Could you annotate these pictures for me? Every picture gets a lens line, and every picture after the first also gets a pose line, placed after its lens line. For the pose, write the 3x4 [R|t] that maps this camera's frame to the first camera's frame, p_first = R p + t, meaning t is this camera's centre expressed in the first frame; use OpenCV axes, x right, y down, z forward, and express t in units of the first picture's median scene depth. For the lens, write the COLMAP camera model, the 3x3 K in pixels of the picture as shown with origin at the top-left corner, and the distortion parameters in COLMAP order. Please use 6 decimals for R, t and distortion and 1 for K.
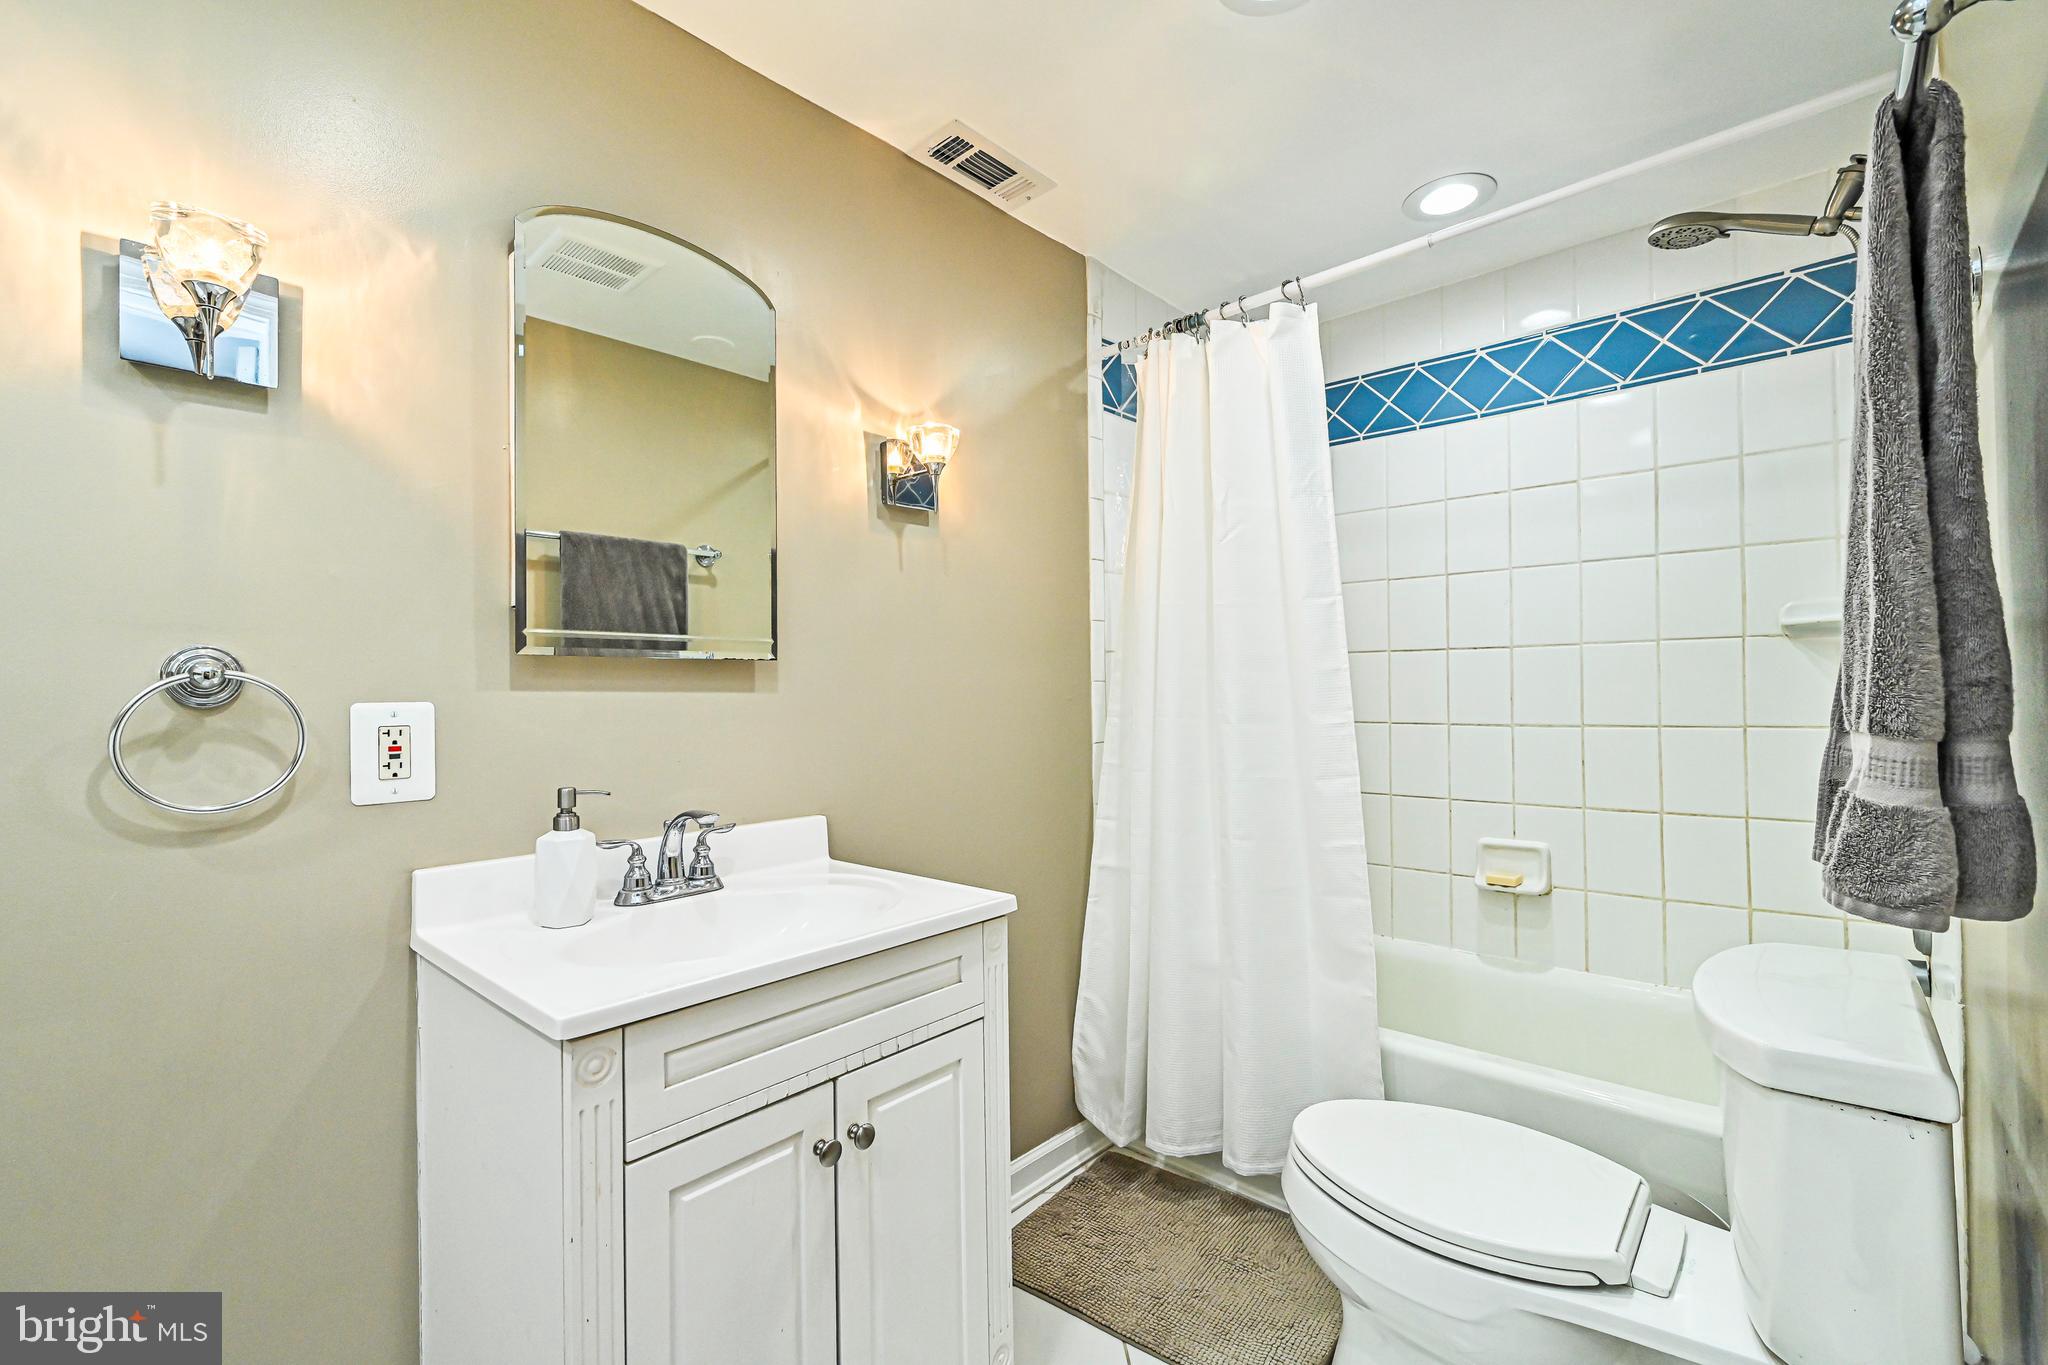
lens RADIAL K [[870.7, 0, 1017.5], [0, 870.7, 678.1], [0, 0, 1]] dist [-0.008933, -0.000328]
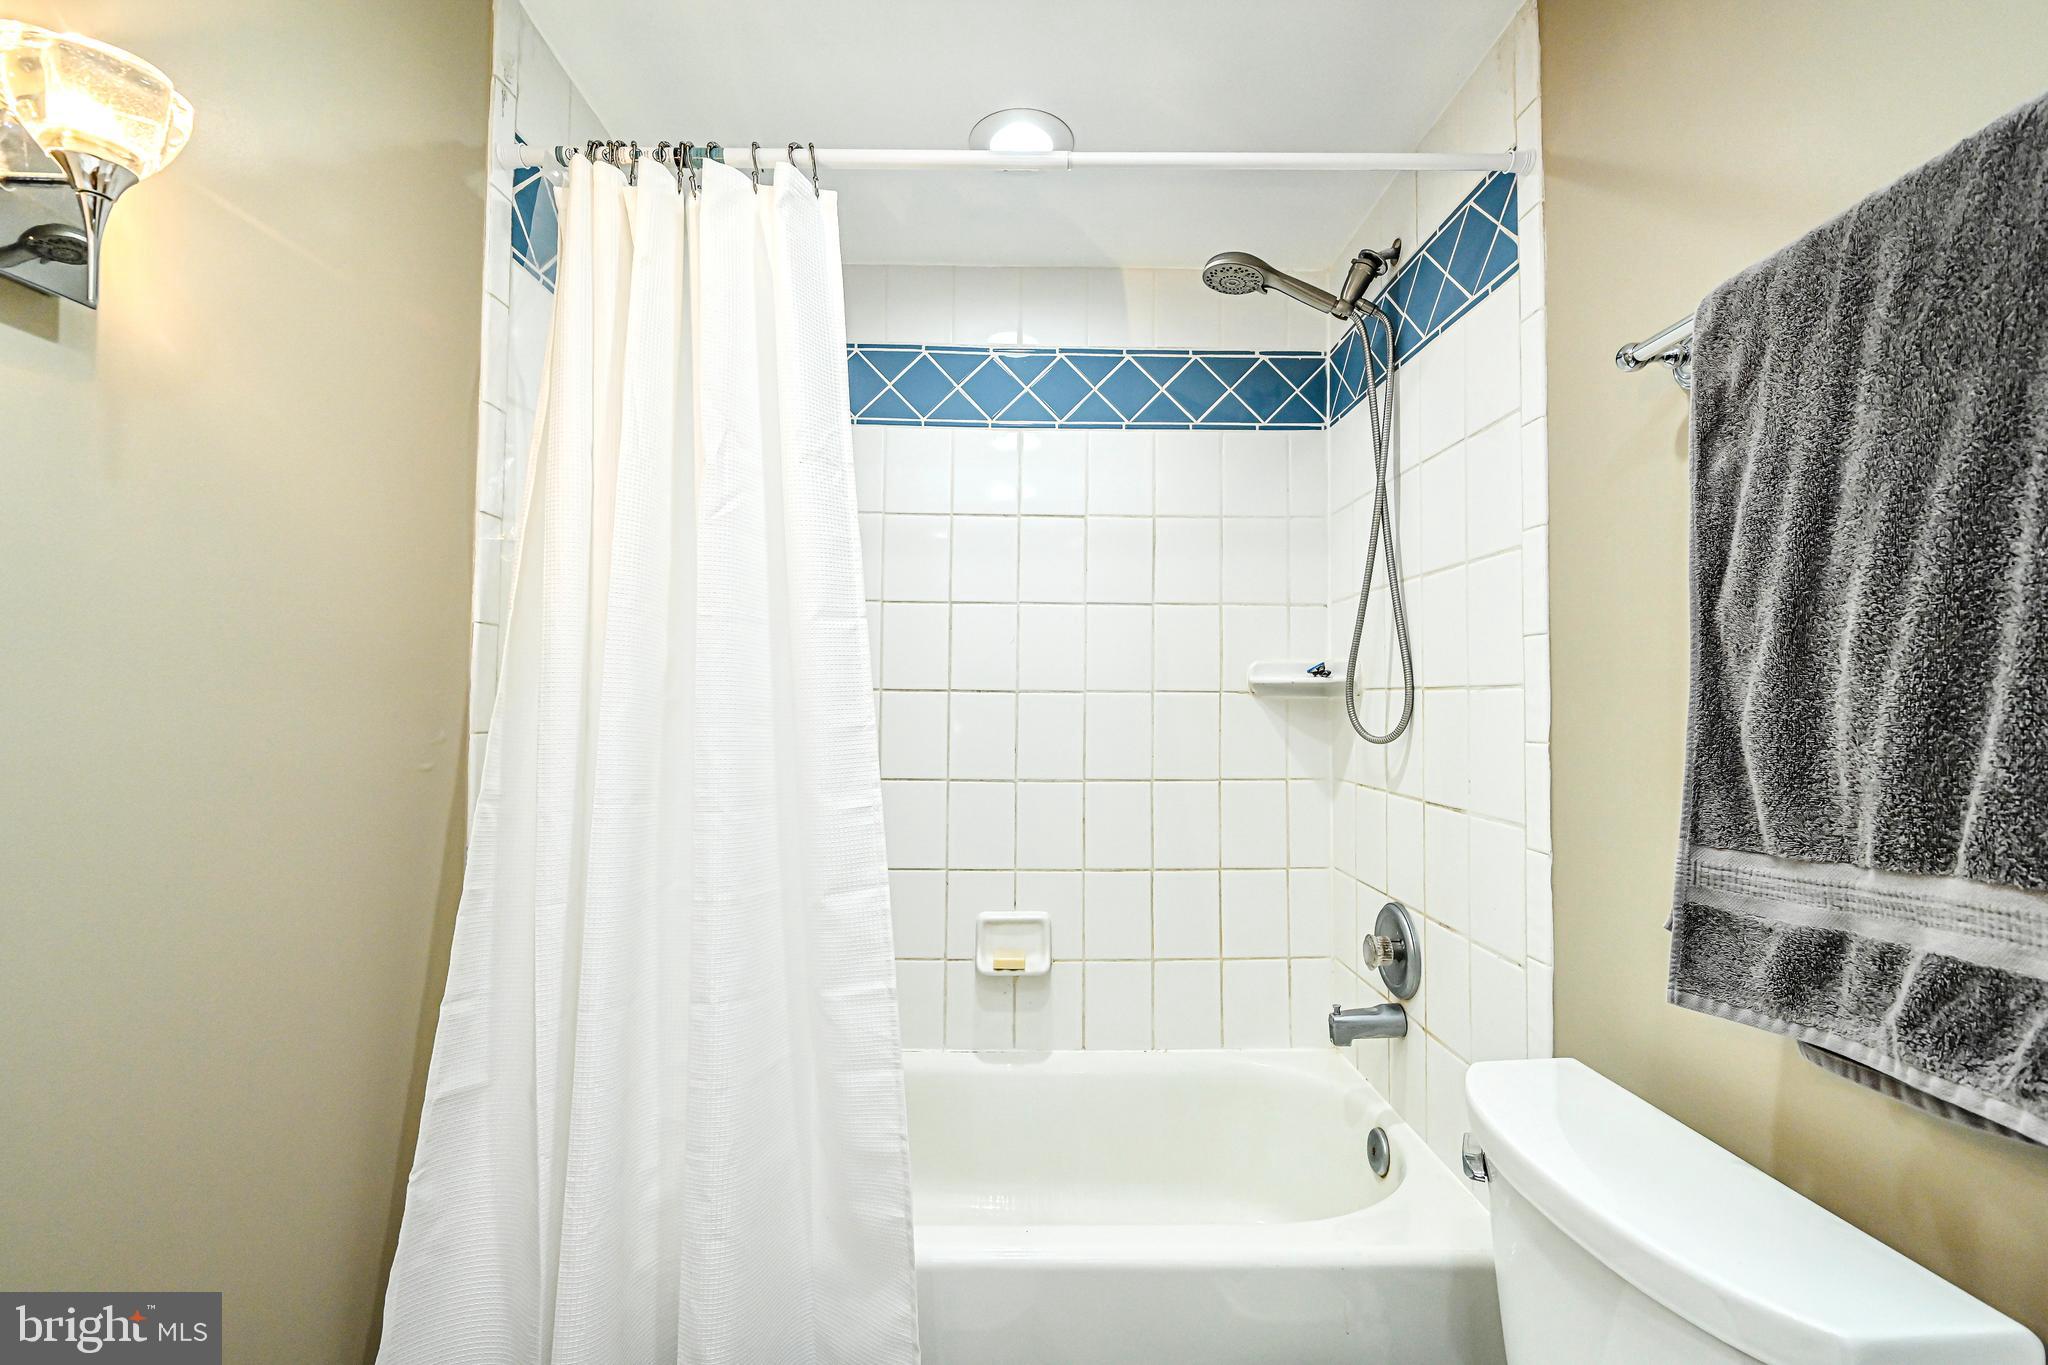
lens RADIAL K [[870.7, 0, 1017.5], [0, 870.7, 678.1], [0, 0, 1]] dist [-0.008933, -0.000328]
pose [[0.724515, 0.040924, 0.688043, -0.044722], [-0.027387, 0.999157, -0.030590, -0.024870], [-0.688715, 0.003319, 0.725024, 0.394822]]
